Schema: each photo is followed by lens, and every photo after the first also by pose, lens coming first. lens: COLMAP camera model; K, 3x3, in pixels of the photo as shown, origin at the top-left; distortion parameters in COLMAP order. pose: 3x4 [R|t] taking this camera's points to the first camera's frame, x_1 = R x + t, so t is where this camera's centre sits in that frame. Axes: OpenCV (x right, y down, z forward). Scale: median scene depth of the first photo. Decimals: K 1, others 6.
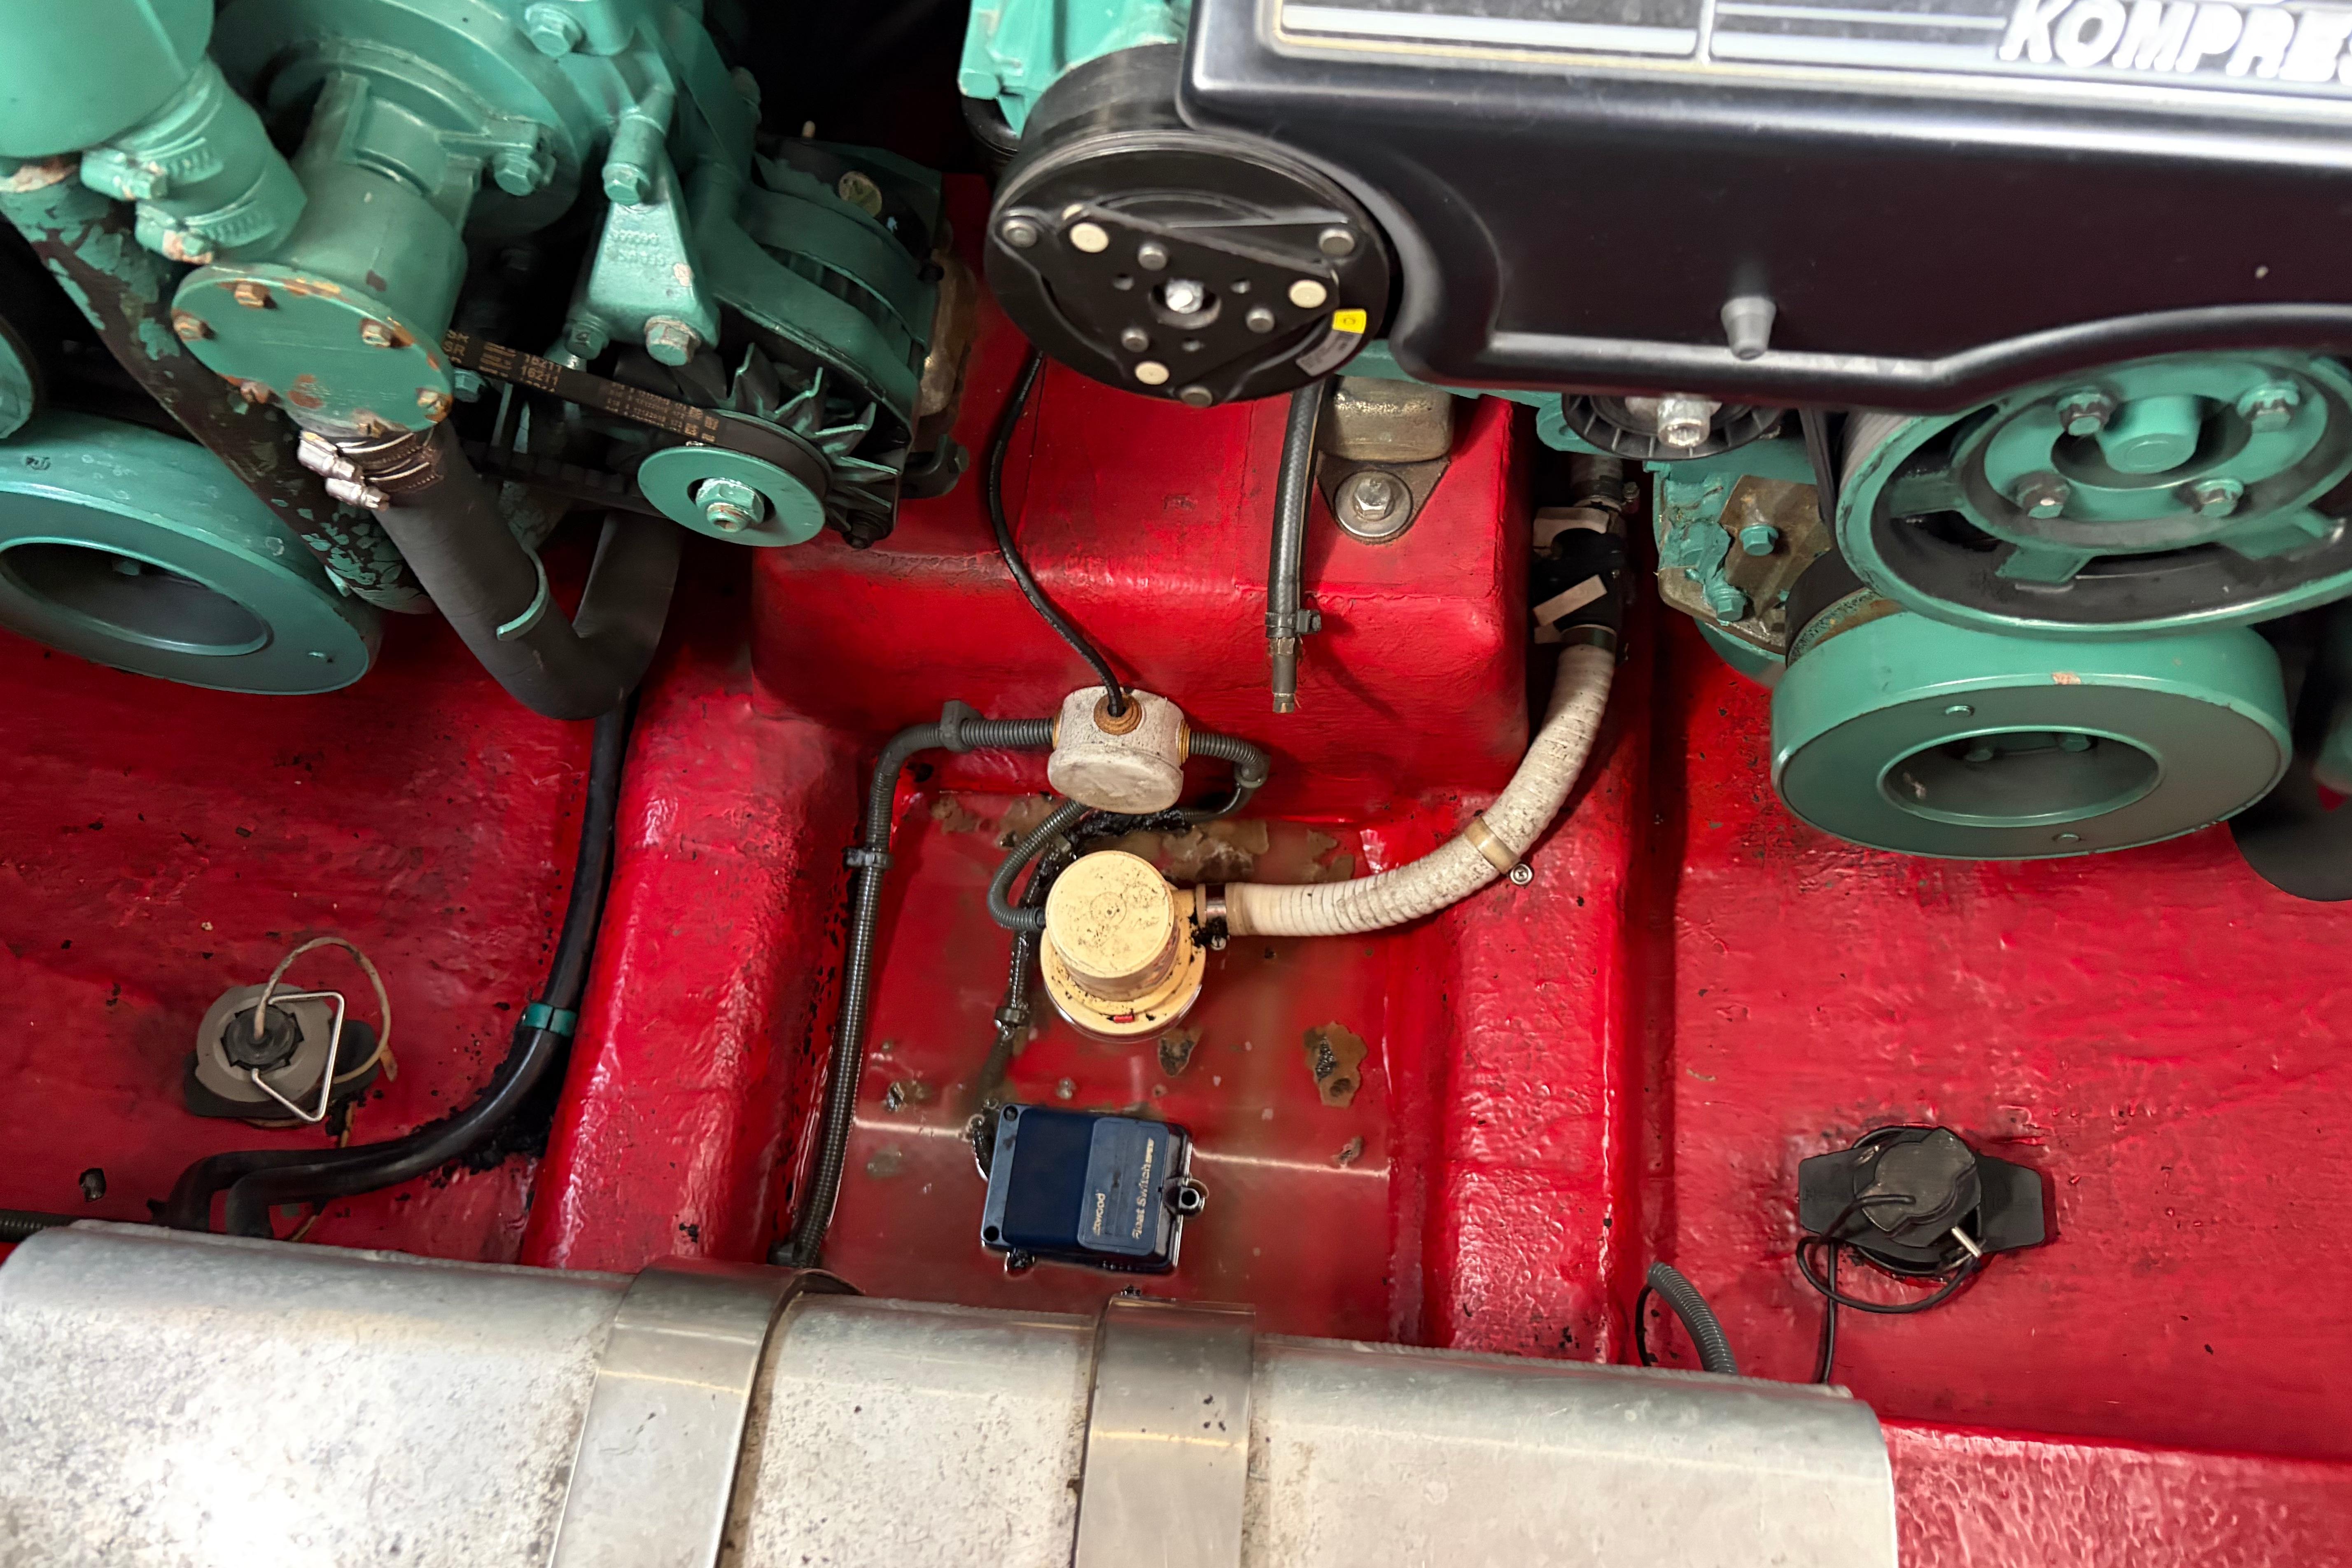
lens RADIAL K [[1740.7, 0, 1176.0], [0, 1740.7, 784.0], [0, 0, 1]] dist [0.066556, -0.071373]
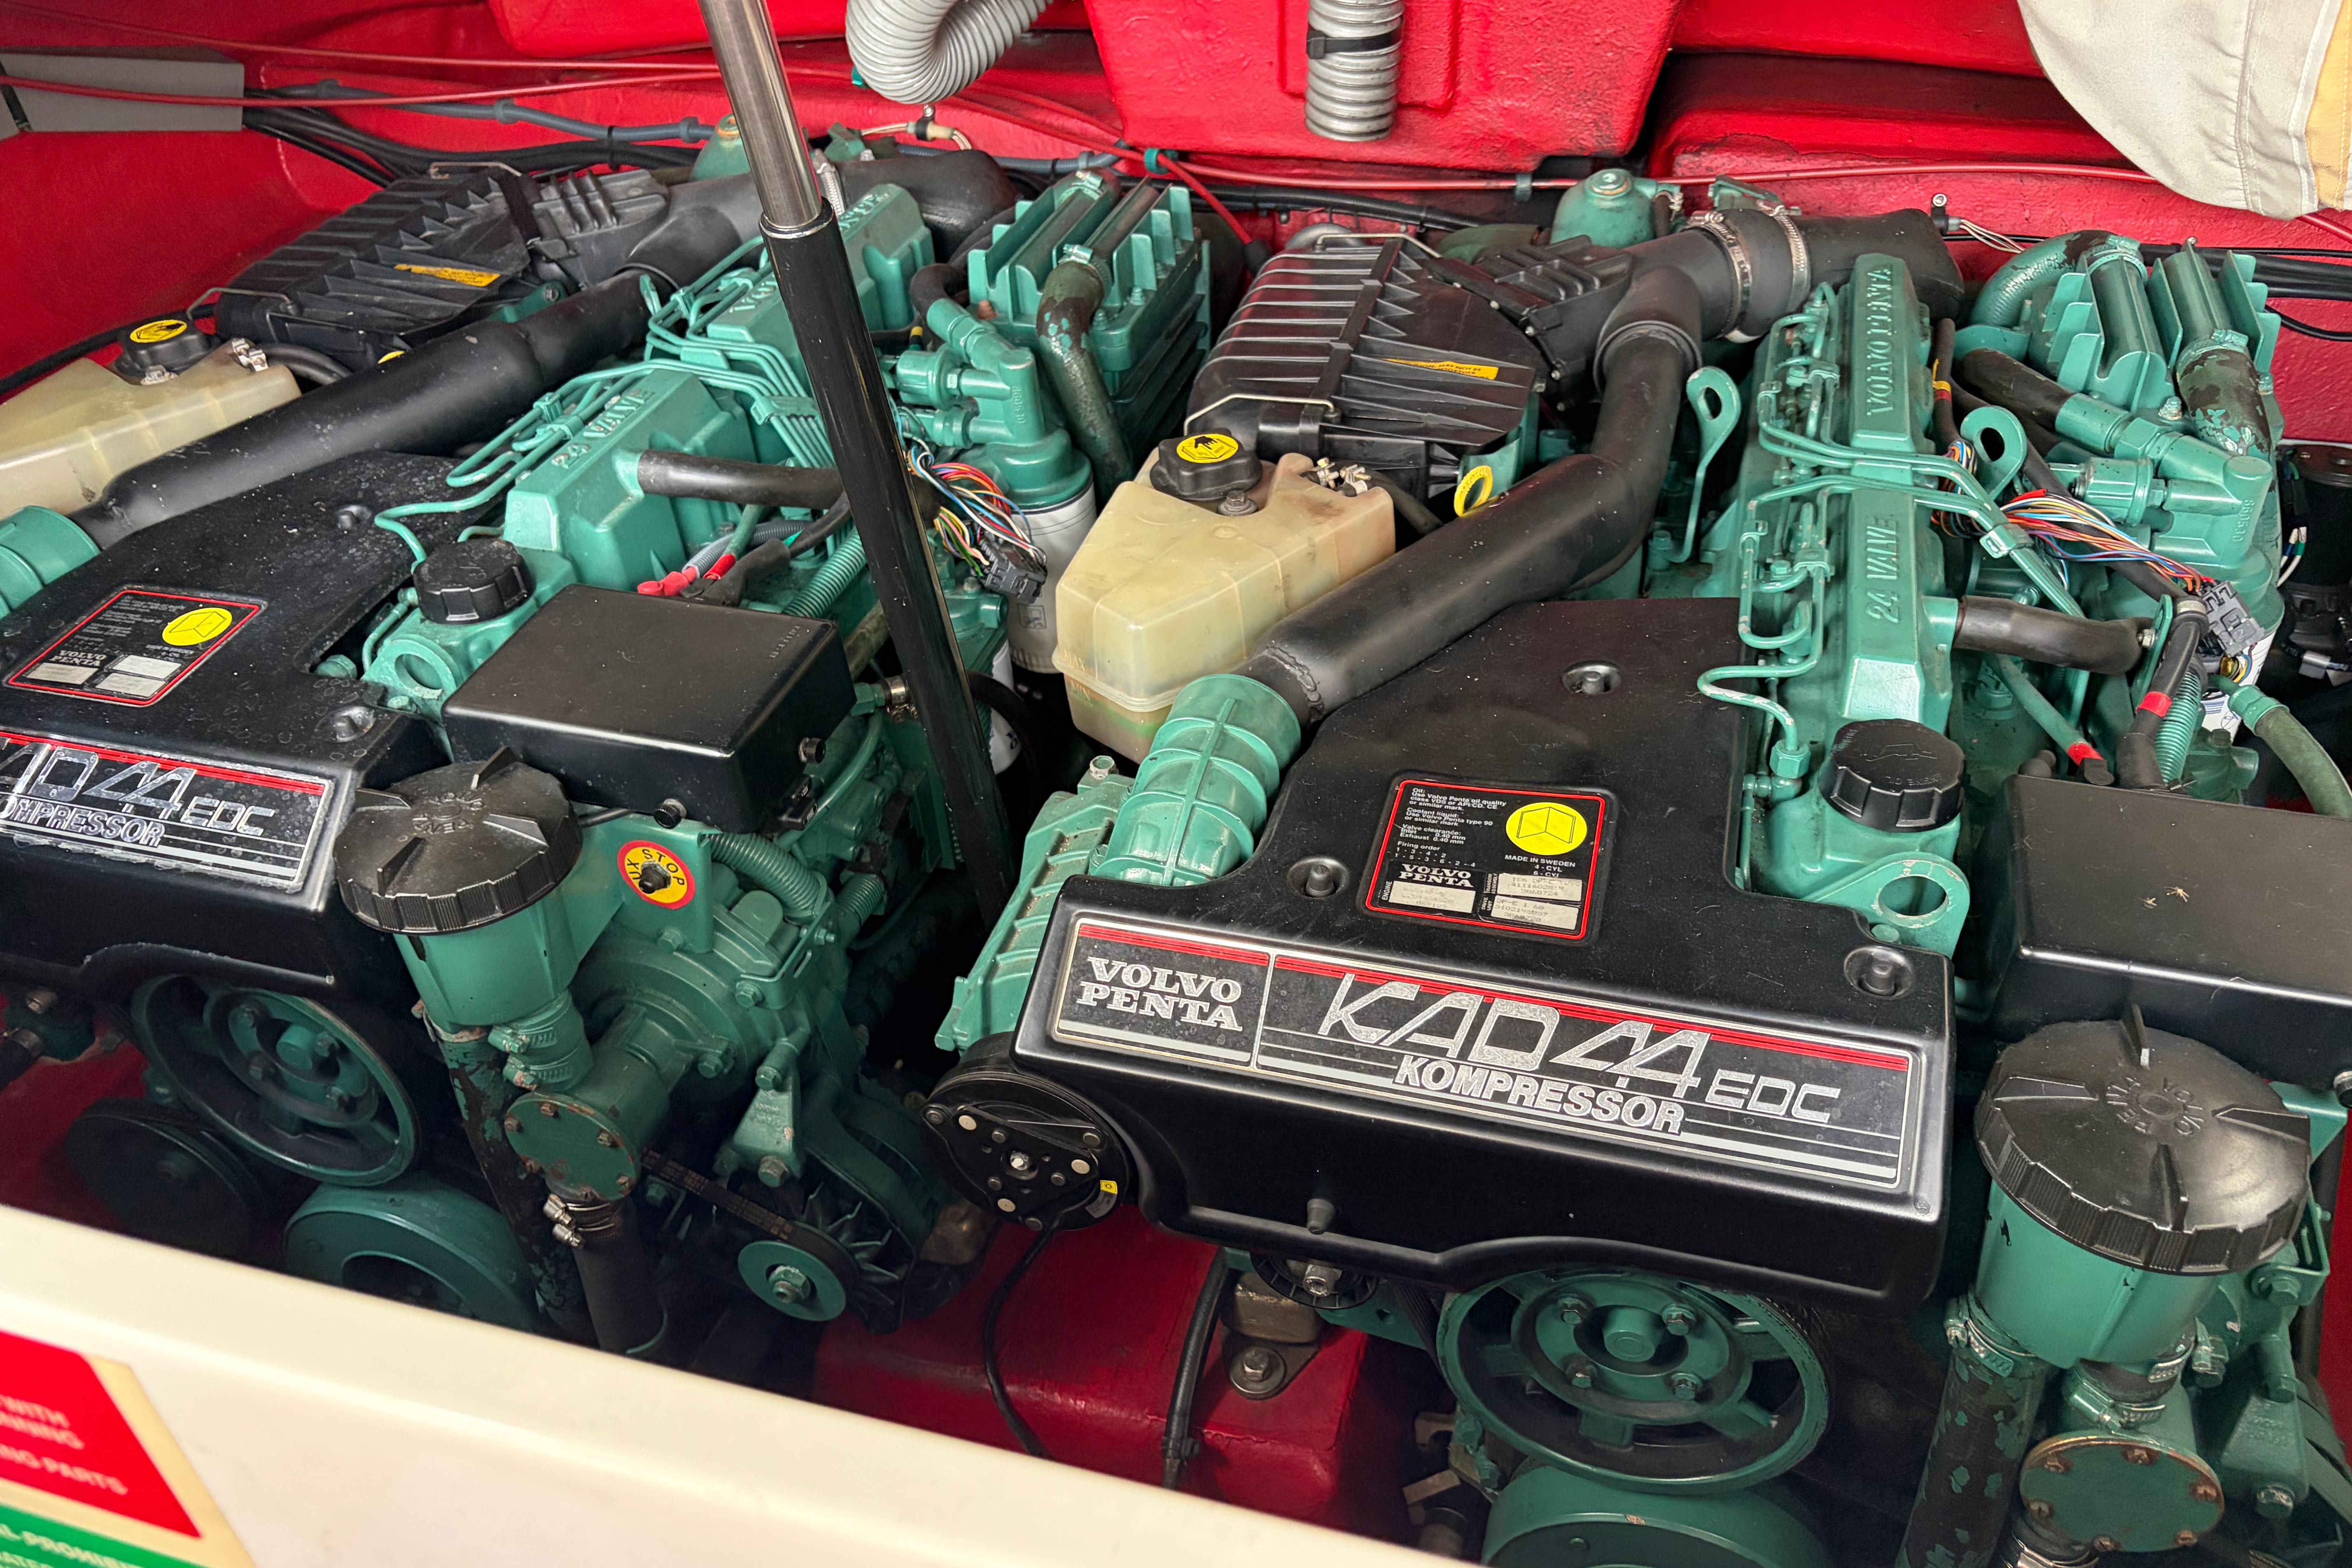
lens RADIAL K [[2066.0, 0, 1176.0], [0, 2066.0, 784.0], [0, 0, 1]] dist [0.007278, 0.001224]
pose [[0.974947, 0.082117, -0.206724, 0.466350], [-0.175063, 0.856612, -0.485354, 0.320524], [0.137227, 0.509384, 0.849527, -0.800838]]
